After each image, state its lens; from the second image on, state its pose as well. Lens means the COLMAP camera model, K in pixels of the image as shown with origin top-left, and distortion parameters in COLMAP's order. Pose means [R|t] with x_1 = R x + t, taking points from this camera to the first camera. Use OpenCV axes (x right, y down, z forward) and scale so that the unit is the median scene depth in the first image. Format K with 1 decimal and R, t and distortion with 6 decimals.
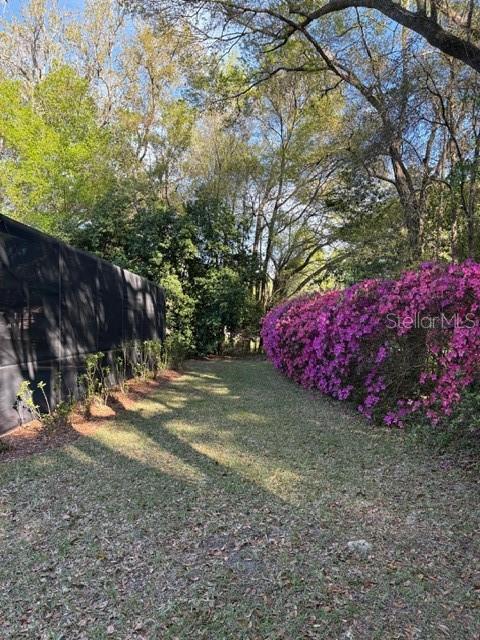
lens RADIAL K [[486.0, 0, 238.0], [0, 486.0, 323.4], [0, 0, 1]] dist [0.068823, -0.073184]
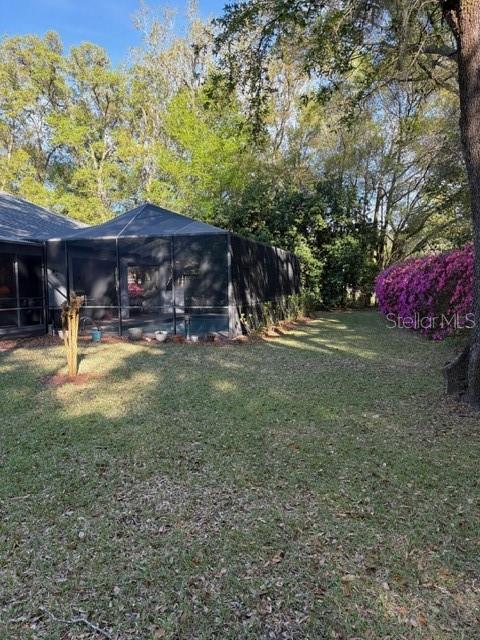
lens RADIAL K [[486.0, 0, 238.0], [0, 486.0, 323.4], [0, 0, 1]] dist [0.068823, -0.073184]
pose [[0.967936, 0.006872, -0.251102, 0.016976], [0.015251, 0.996174, 0.086054, -0.005476], [0.250733, -0.087124, 0.964128, -0.277889]]
